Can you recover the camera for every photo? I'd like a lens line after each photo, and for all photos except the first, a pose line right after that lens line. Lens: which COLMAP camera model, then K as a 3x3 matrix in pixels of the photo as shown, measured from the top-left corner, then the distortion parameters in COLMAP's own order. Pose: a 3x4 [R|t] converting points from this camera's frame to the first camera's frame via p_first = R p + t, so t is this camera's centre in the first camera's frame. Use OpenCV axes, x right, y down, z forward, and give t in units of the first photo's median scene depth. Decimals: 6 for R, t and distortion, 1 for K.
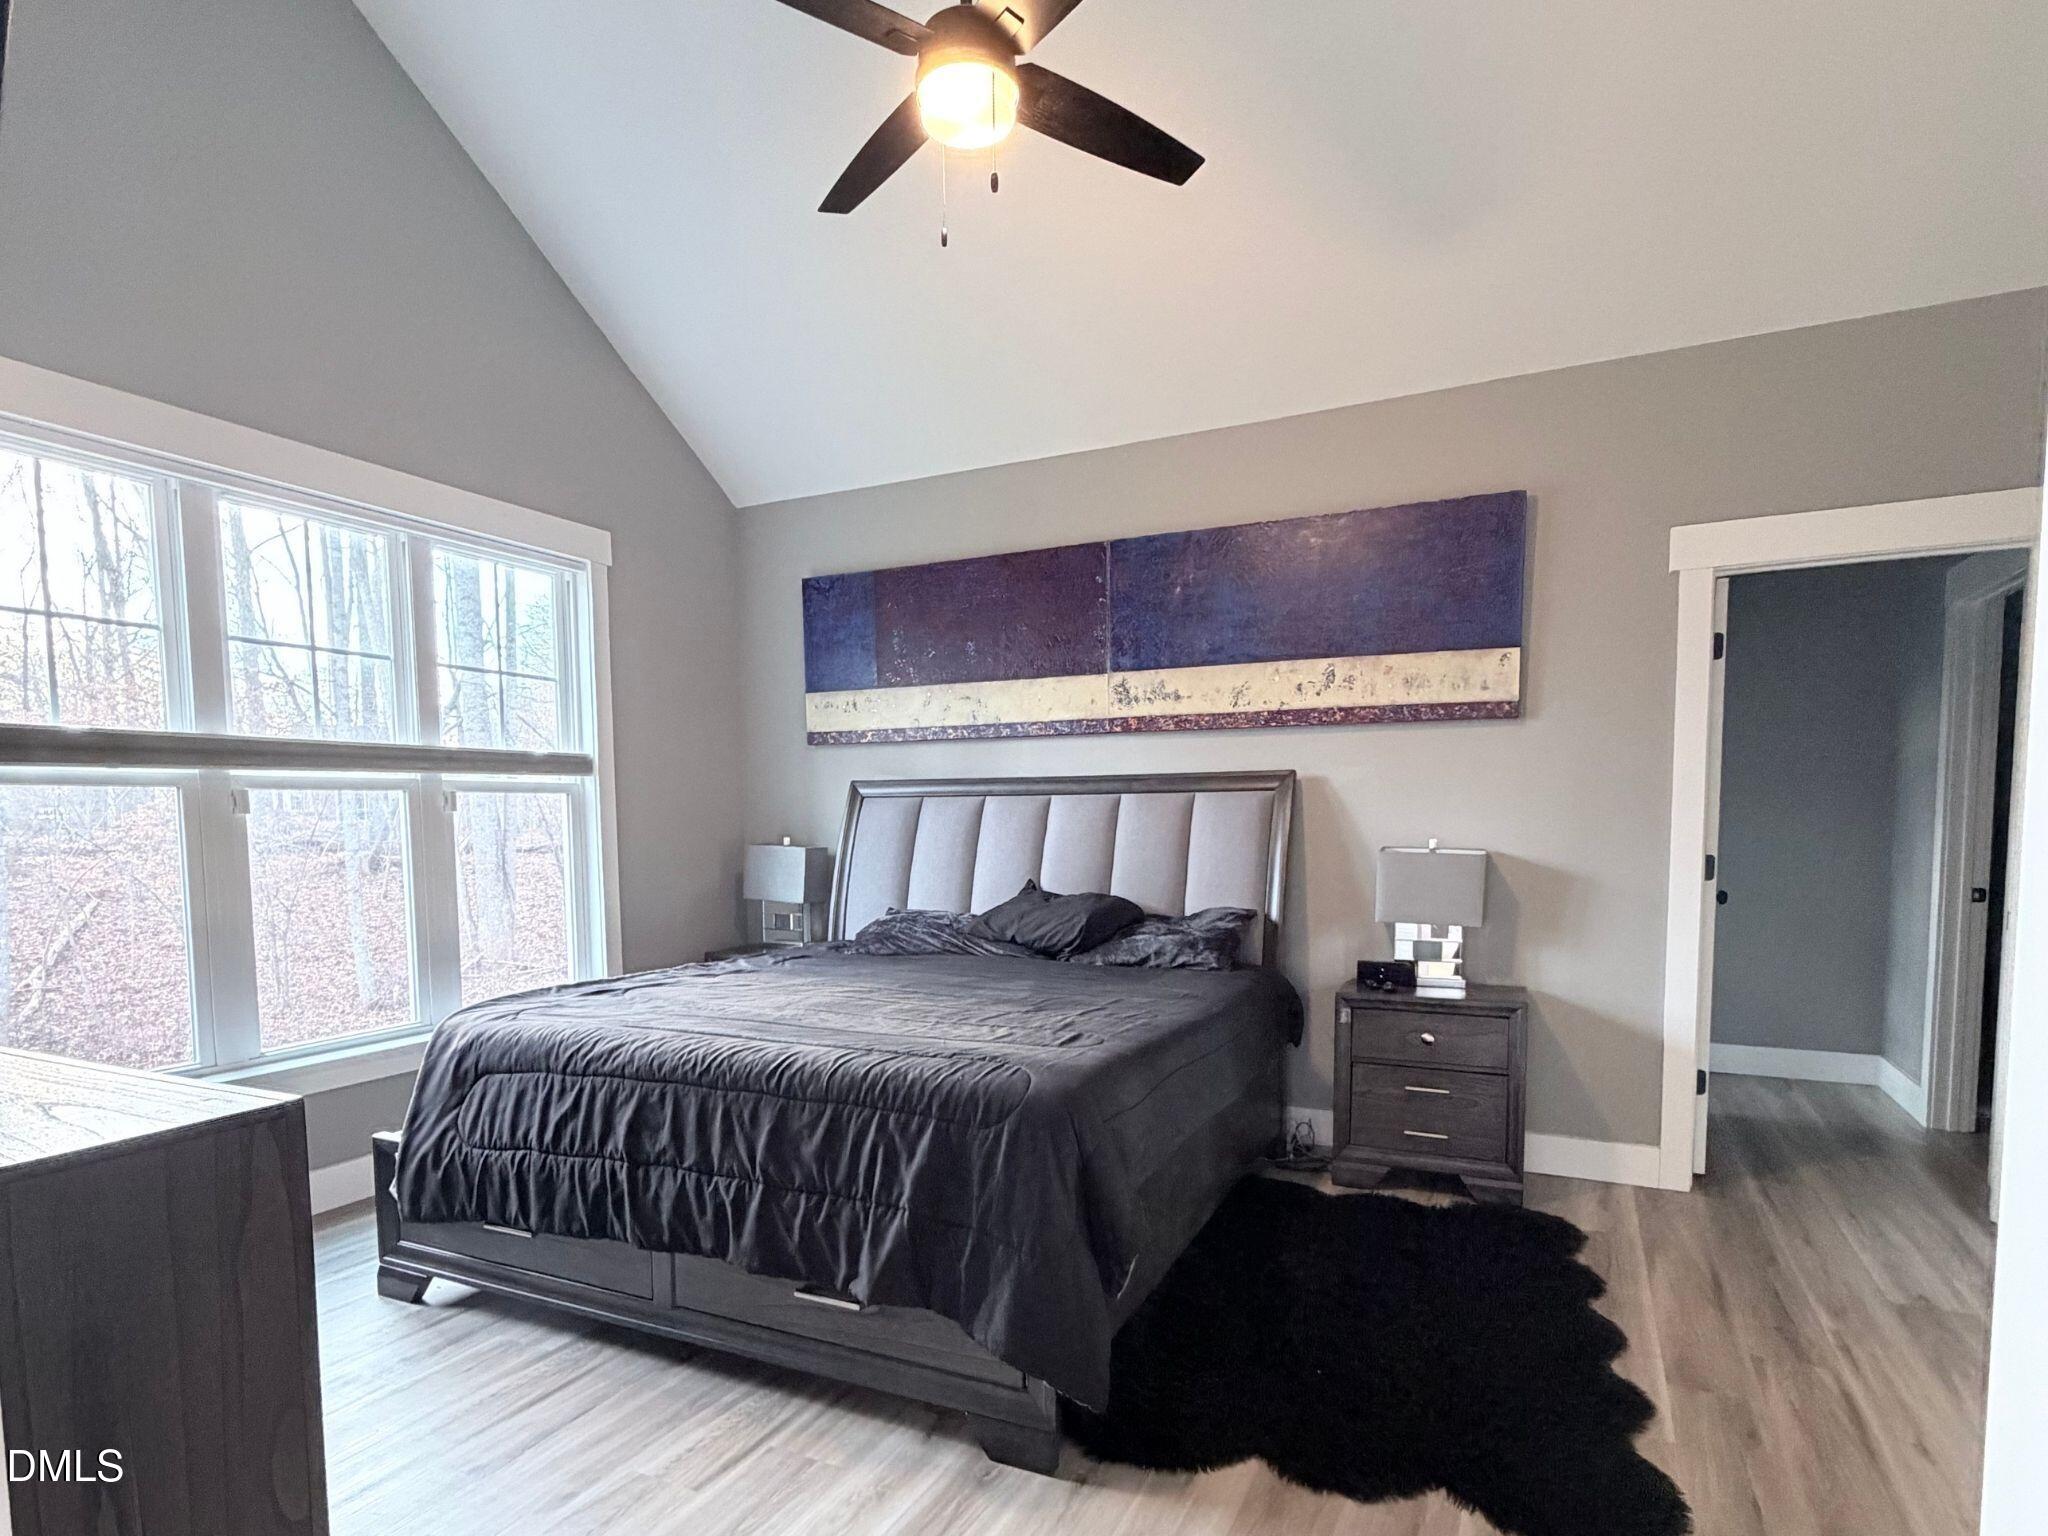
lens RADIAL K [[1086.8, 0, 1025.9], [0, 1086.8, 883.4], [0, 0, 1]] dist [-0.000167, -0.000325]
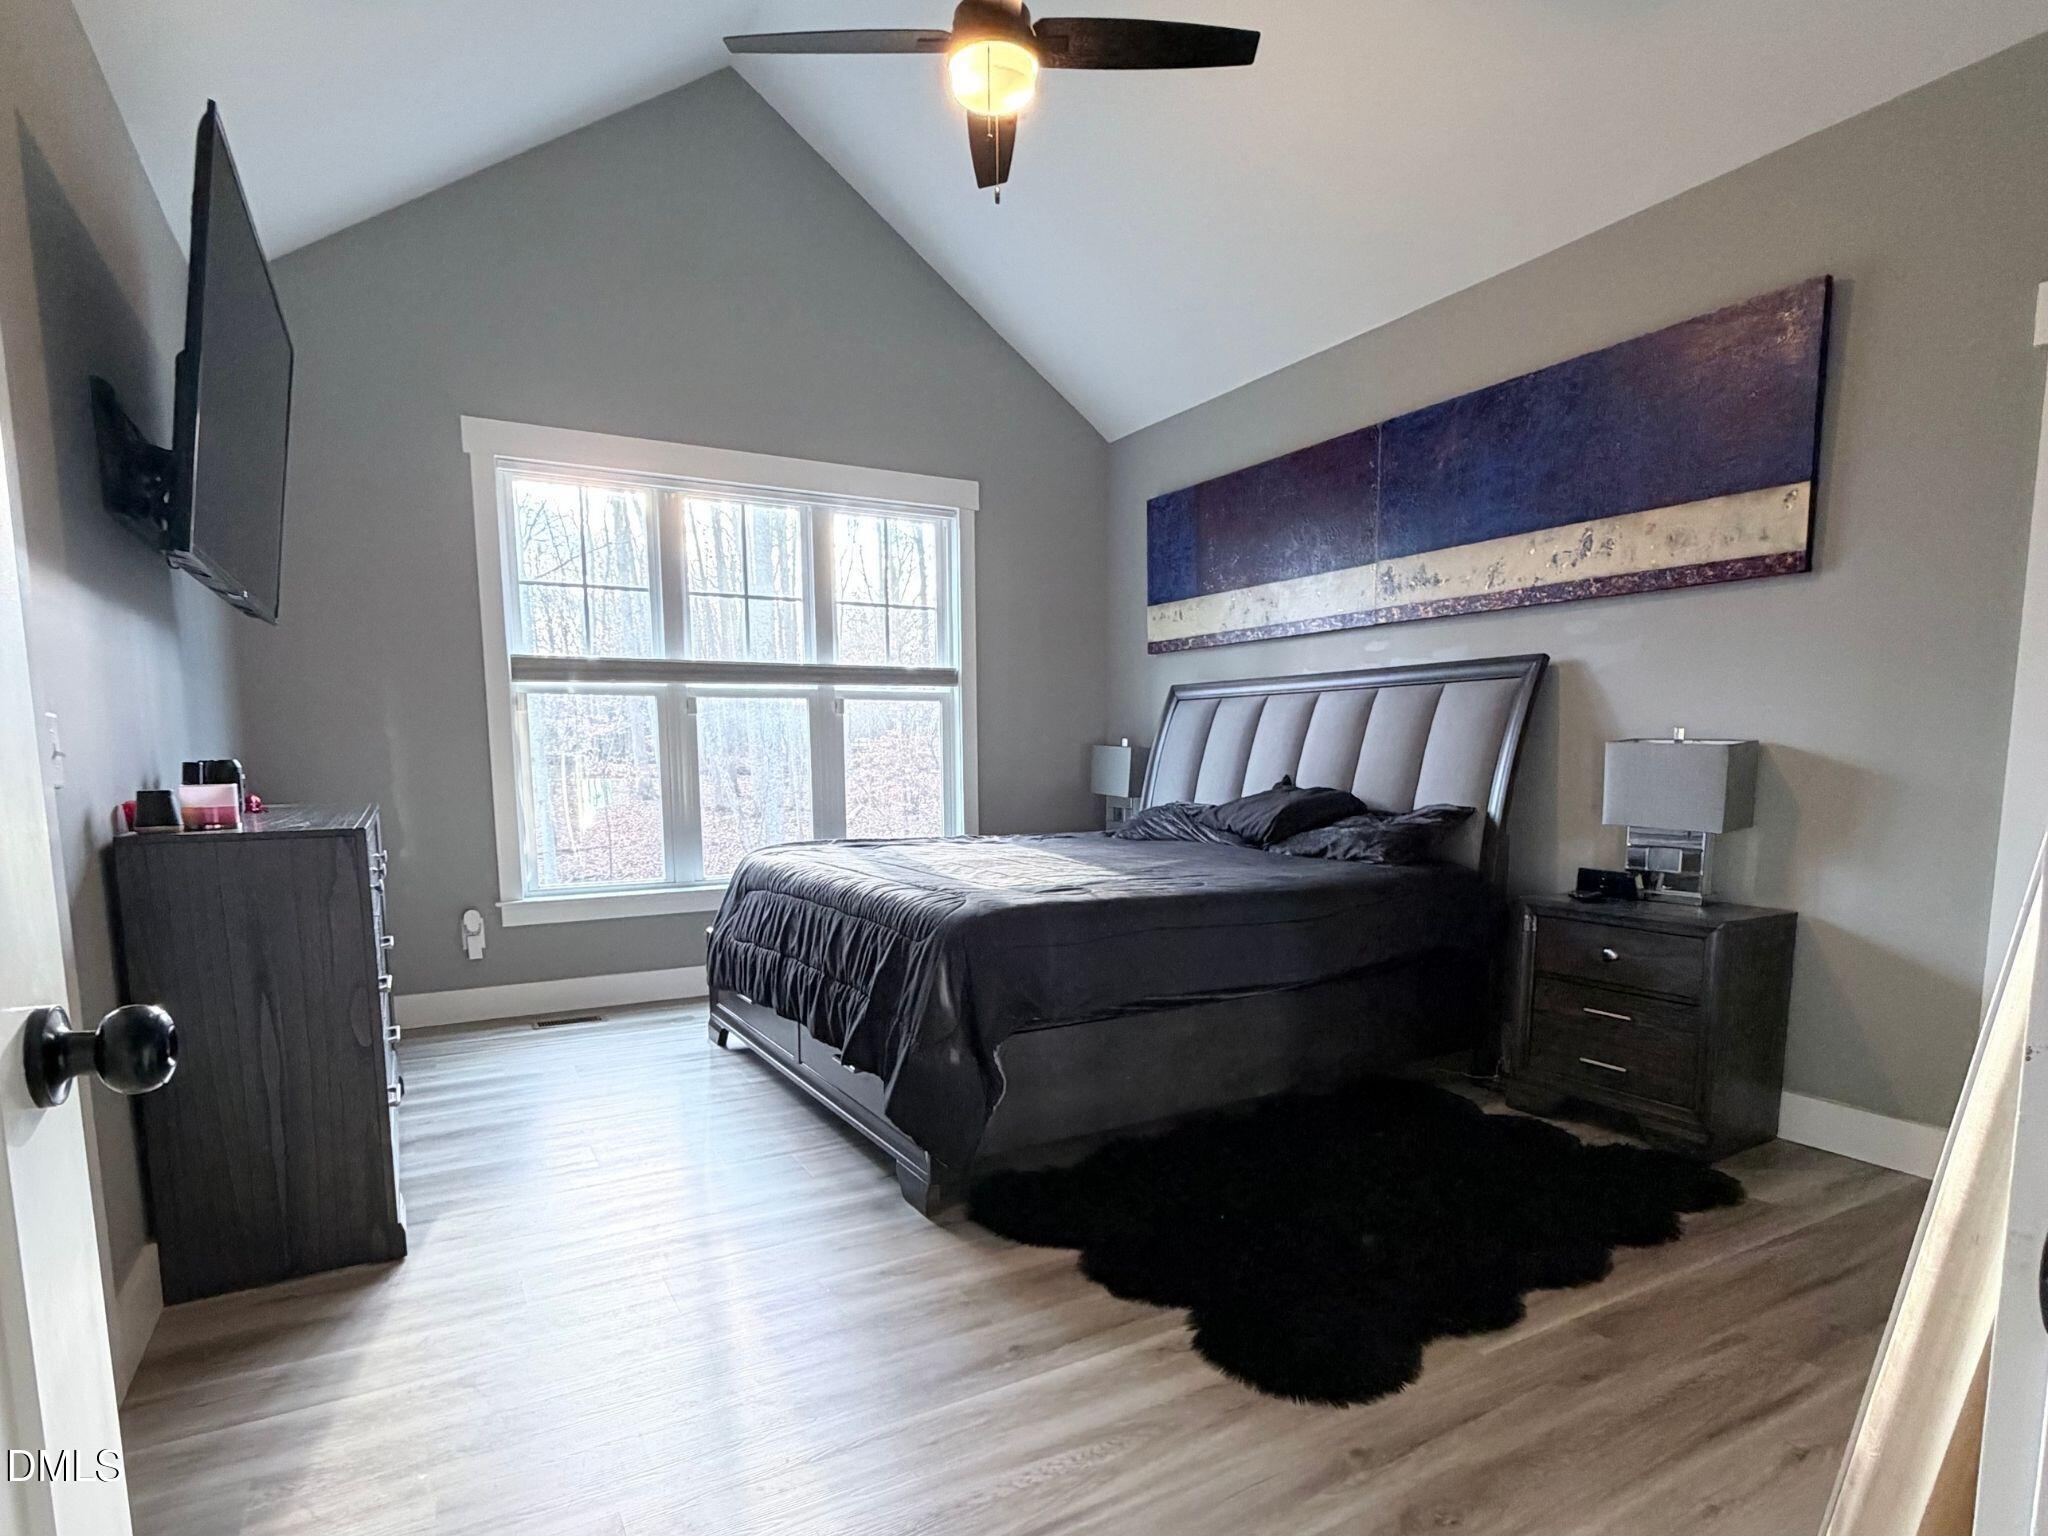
lens RADIAL K [[1094.0, 0, 1029.3], [0, 1094.0, 867.8], [0, 0, 1]] dist [0.003241, 0.000077]
pose [[0.830151, 0.062692, -0.554003, 0.411527], [-0.035333, 0.997576, 0.059942, 0.032520], [0.556418, -0.030186, 0.830354, 0.014321]]
